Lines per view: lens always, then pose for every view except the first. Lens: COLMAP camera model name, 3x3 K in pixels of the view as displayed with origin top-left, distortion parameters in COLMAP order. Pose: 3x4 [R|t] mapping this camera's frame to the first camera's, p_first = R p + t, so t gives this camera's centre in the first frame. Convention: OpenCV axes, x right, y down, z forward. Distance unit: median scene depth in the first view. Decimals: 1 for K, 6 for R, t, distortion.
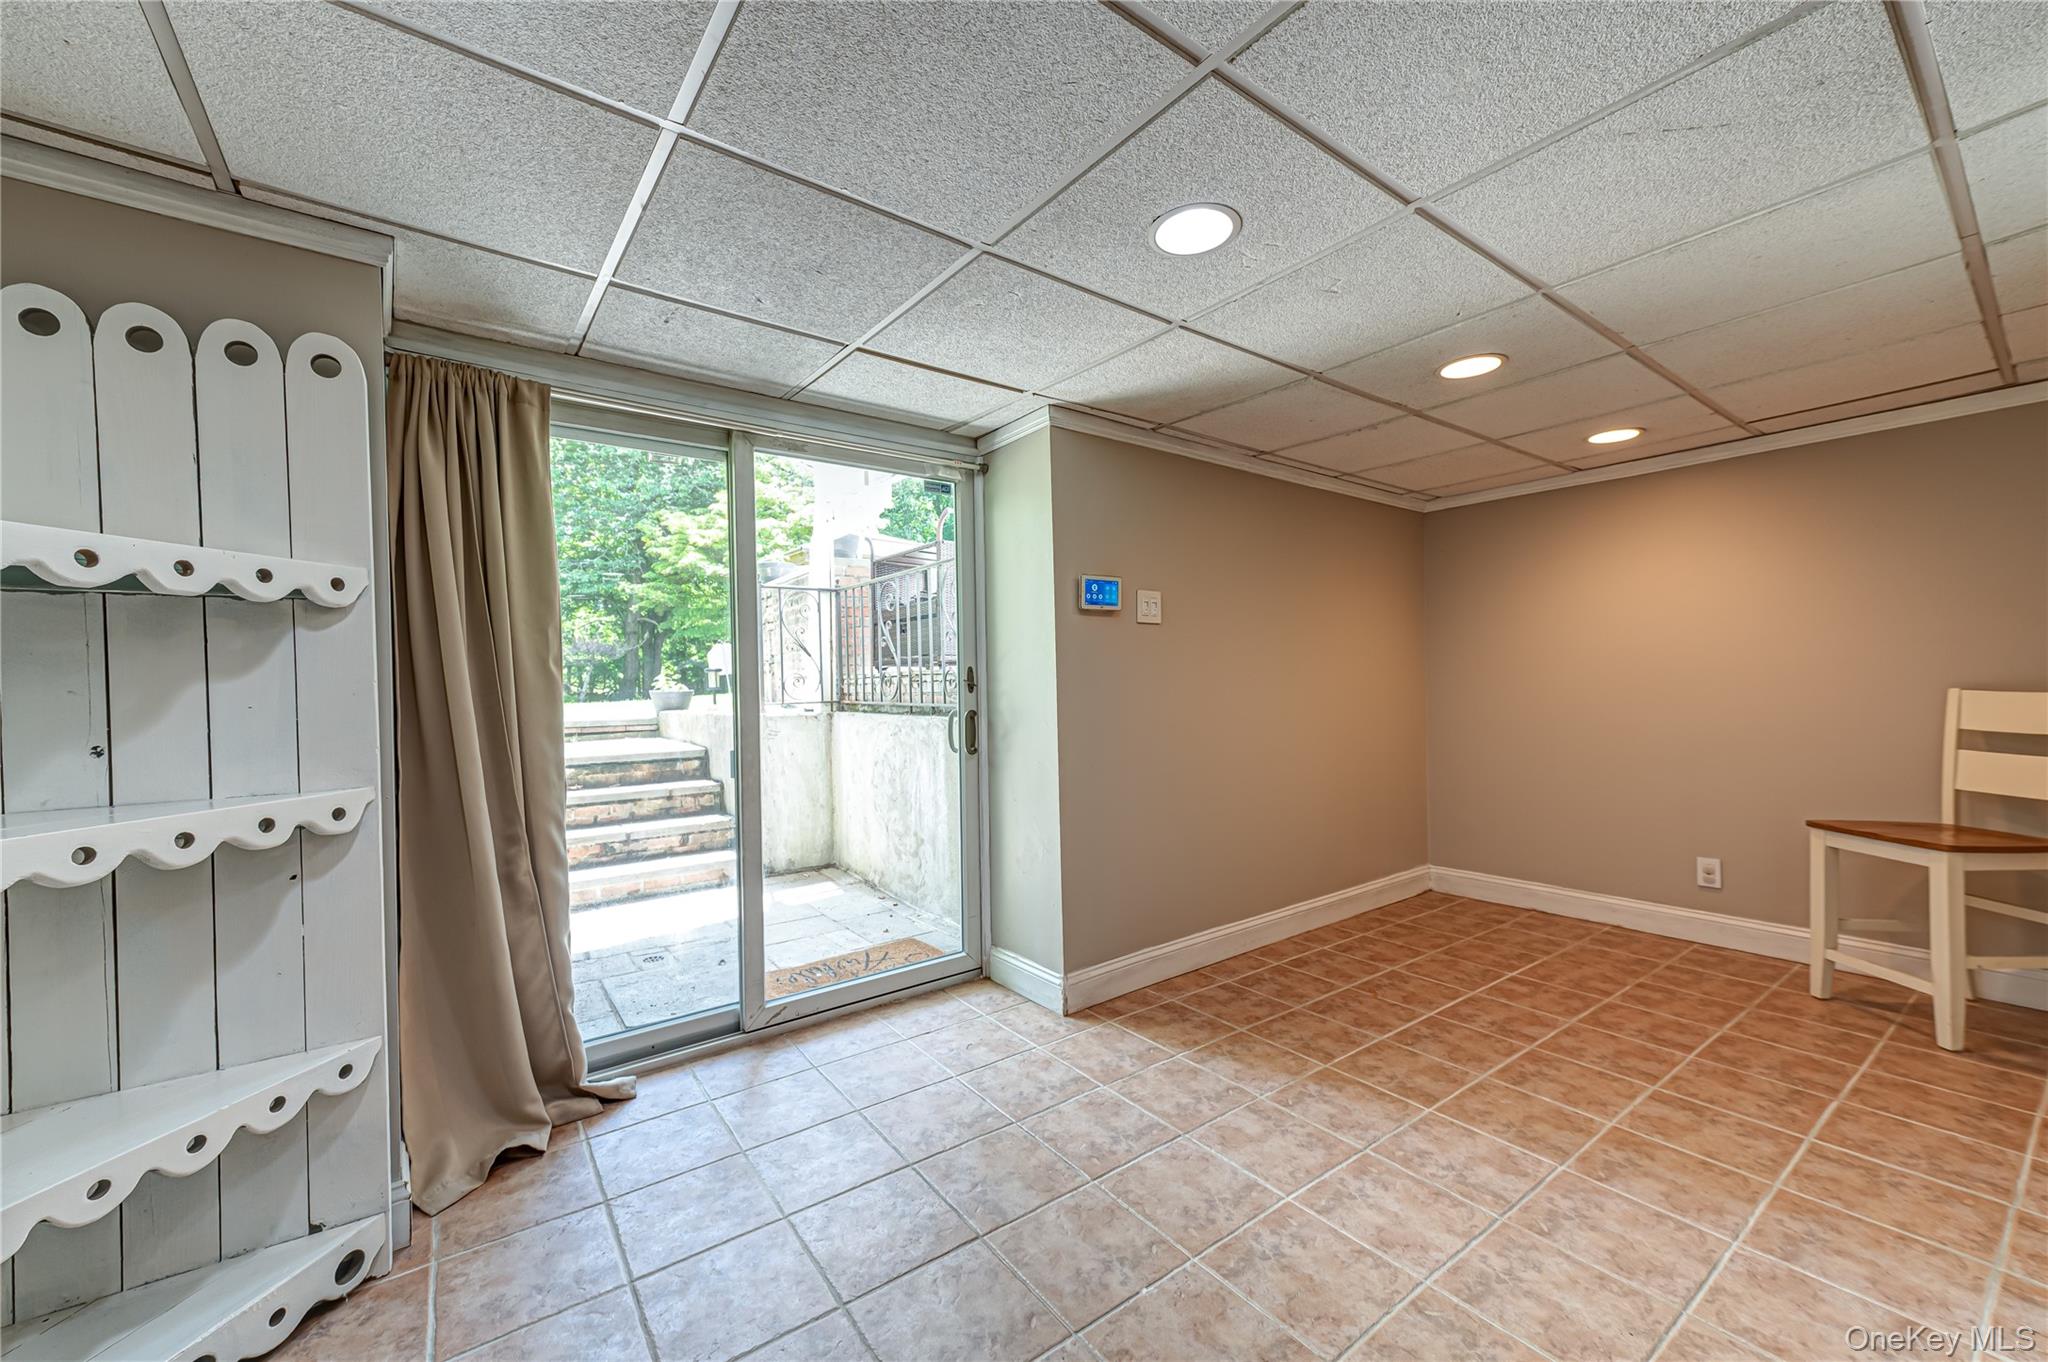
lens RADIAL K [[793.5, 0, 1035.6], [0, 793.5, 691.2], [0, 0, 1]] dist [0.001193, 0.000129]
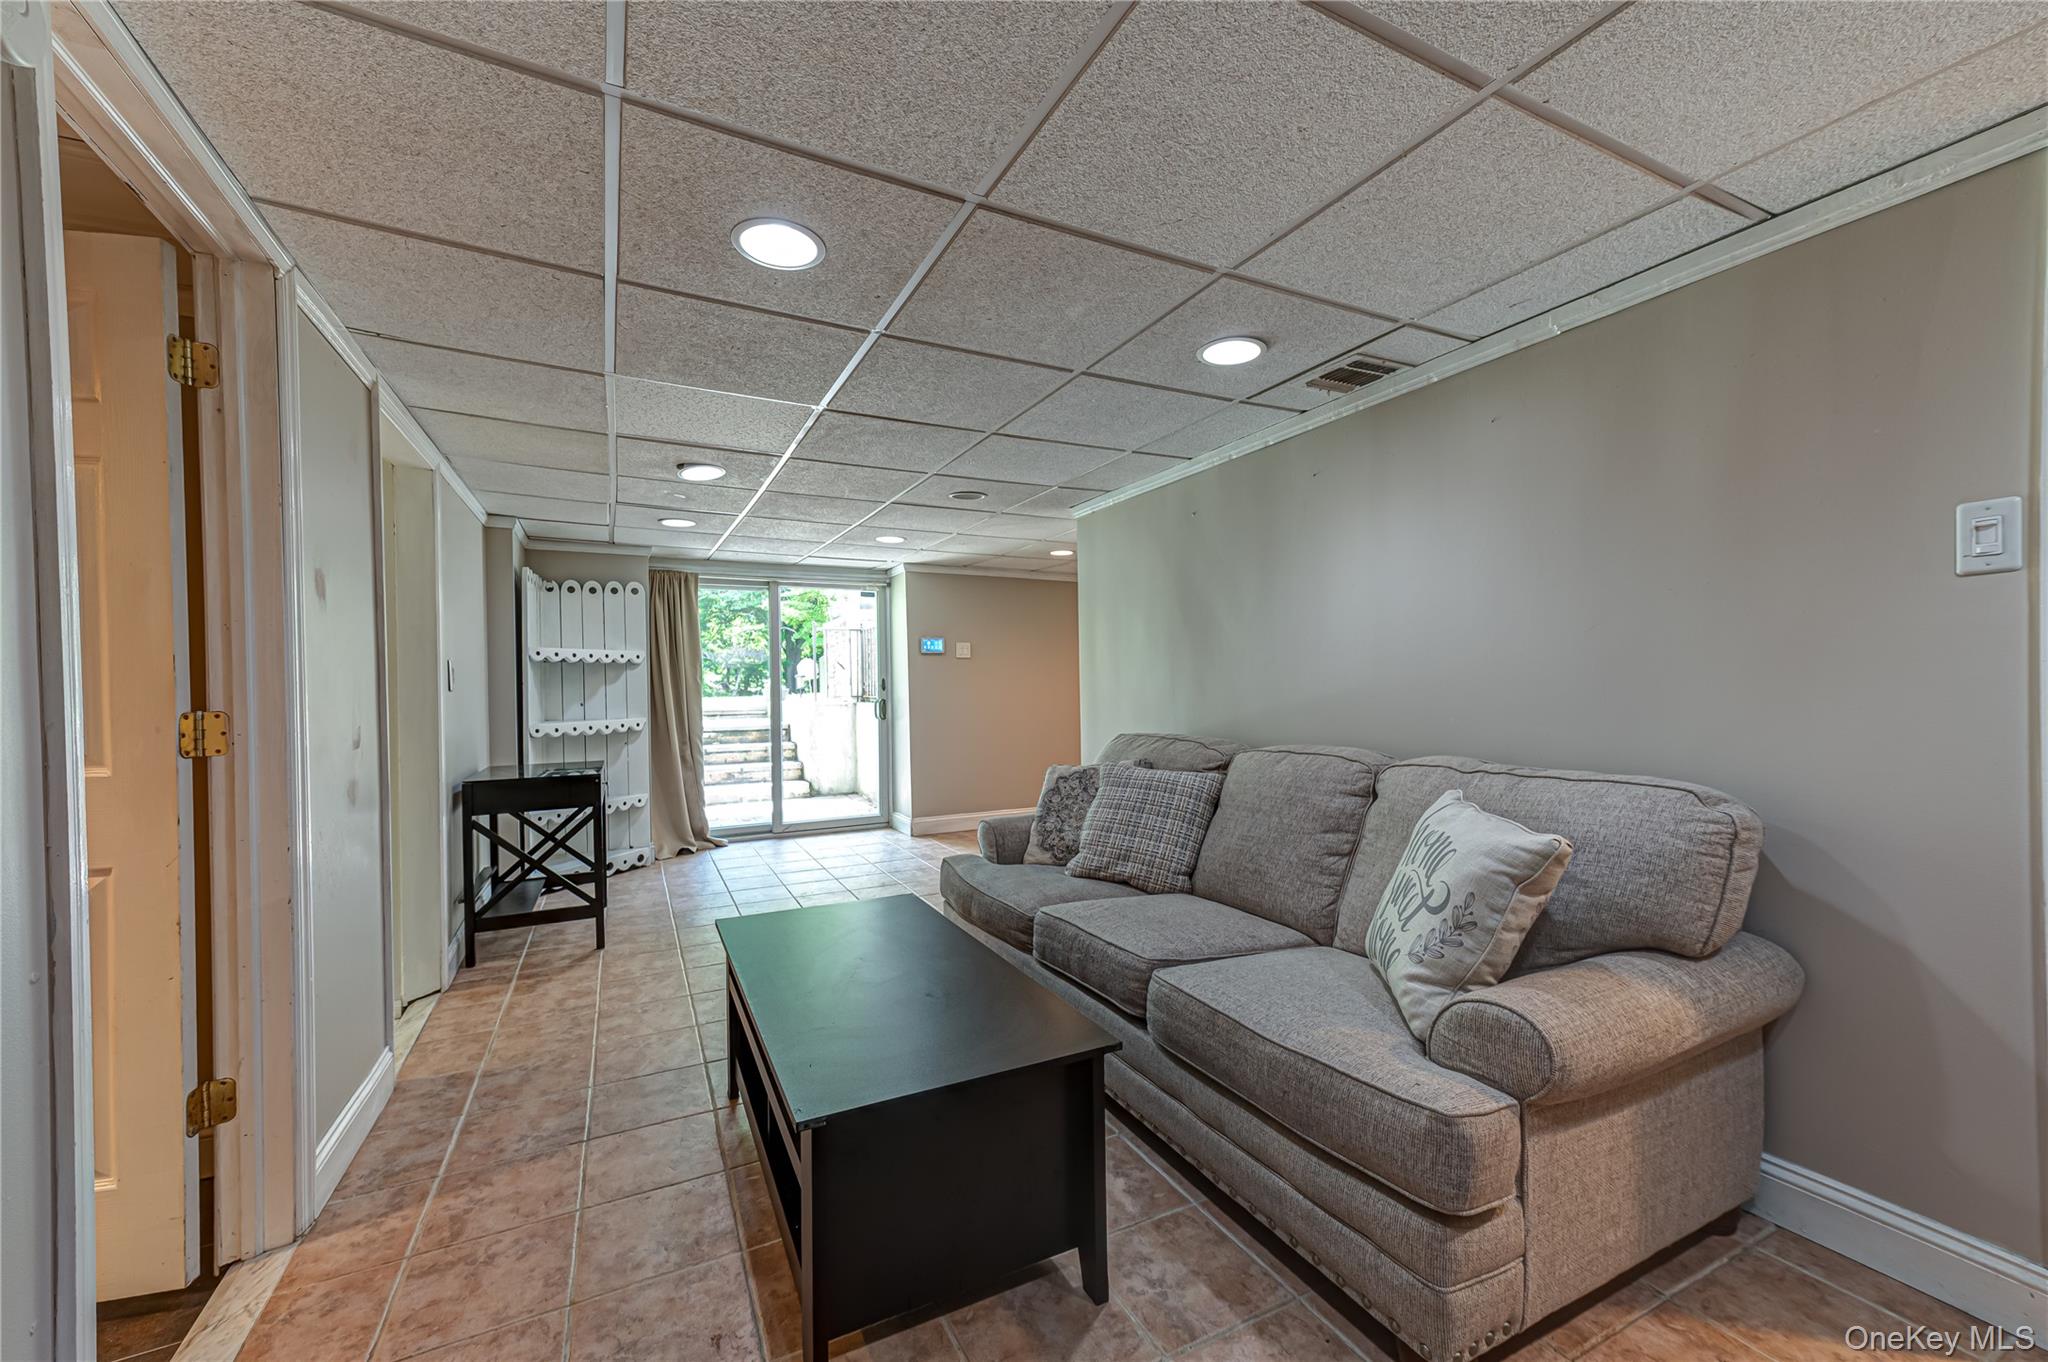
lens RADIAL K [[793.5, 0, 1035.6], [0, 793.5, 691.2], [0, 0, 1]] dist [0.001193, 0.000129]
pose [[0.986627, 0.005367, -0.162906, 0.778282], [-0.005500, 0.999985, -0.000363, 0.001506], [0.162902, 0.001254, 0.986641, -1.194028]]
